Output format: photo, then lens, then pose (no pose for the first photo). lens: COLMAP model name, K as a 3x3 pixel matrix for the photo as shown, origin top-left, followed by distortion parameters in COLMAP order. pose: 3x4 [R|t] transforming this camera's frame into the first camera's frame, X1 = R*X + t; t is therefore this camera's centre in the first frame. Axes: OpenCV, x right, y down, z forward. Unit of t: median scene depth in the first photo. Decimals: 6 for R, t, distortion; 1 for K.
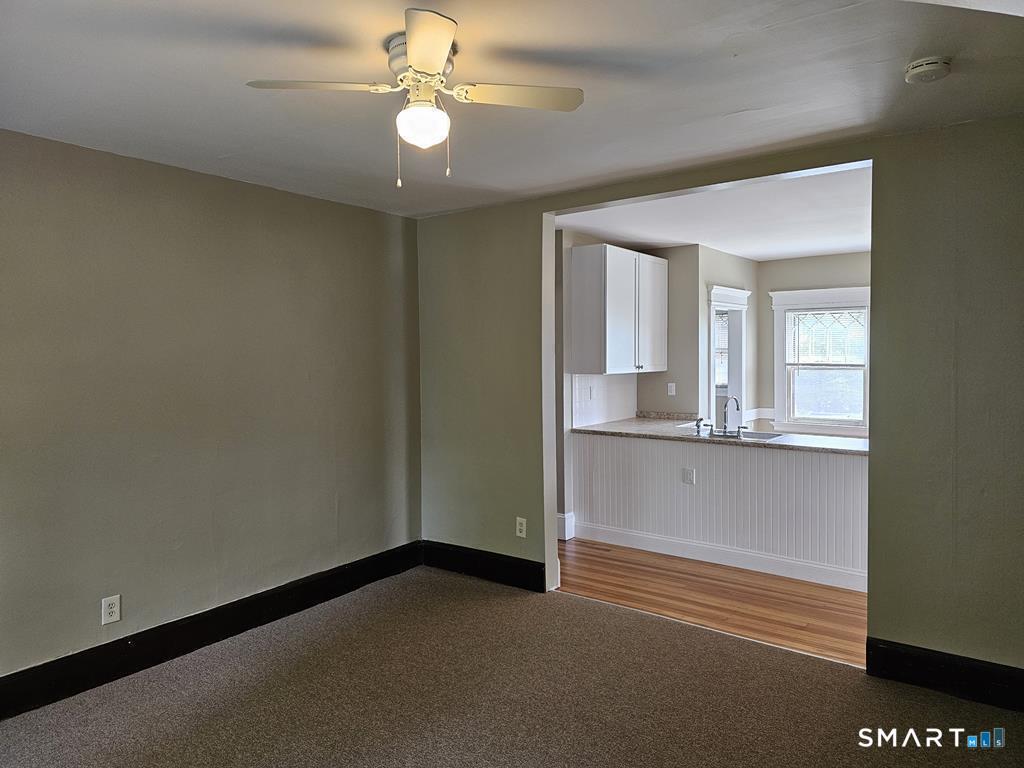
lens RADIAL K [[687.0, 0, 514.2], [0, 687.0, 369.0], [0, 0, 1]] dist [0.004850, 0.000284]
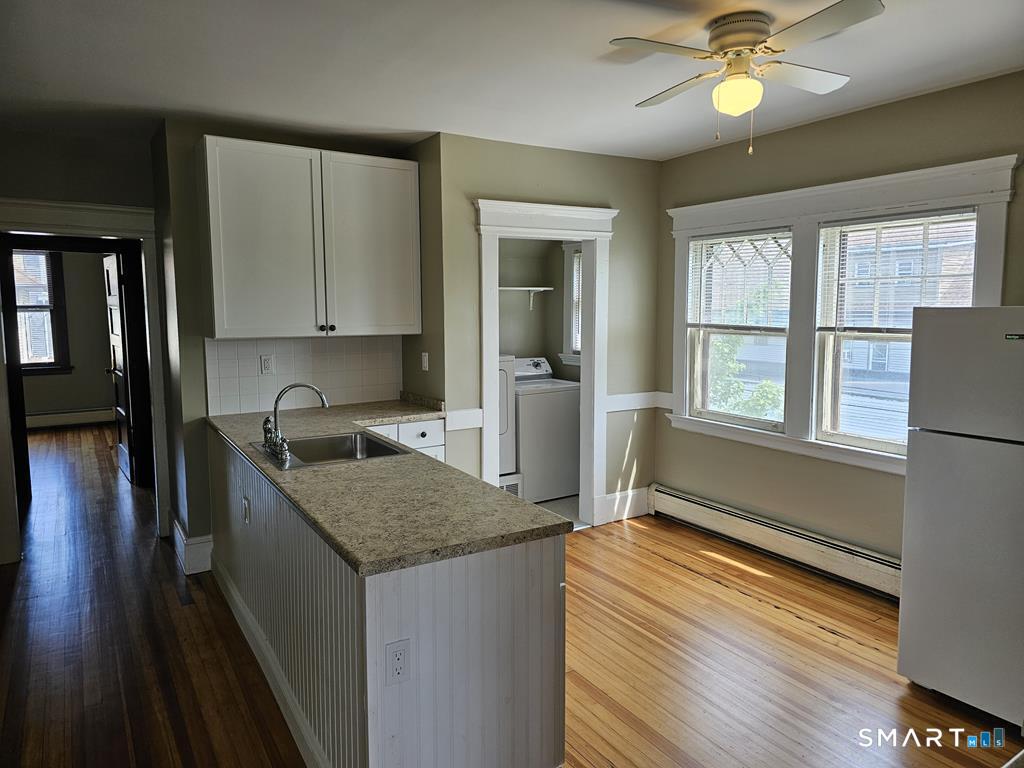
lens RADIAL K [[687.0, 0, 514.2], [0, 687.0, 369.0], [0, 0, 1]] dist [0.004850, 0.000284]
pose [[0.936838, 0.036377, -0.347867, 0.538840], [-0.010072, 0.996970, 0.077129, -0.015497], [0.349619, -0.068754, 0.934366, 0.408695]]
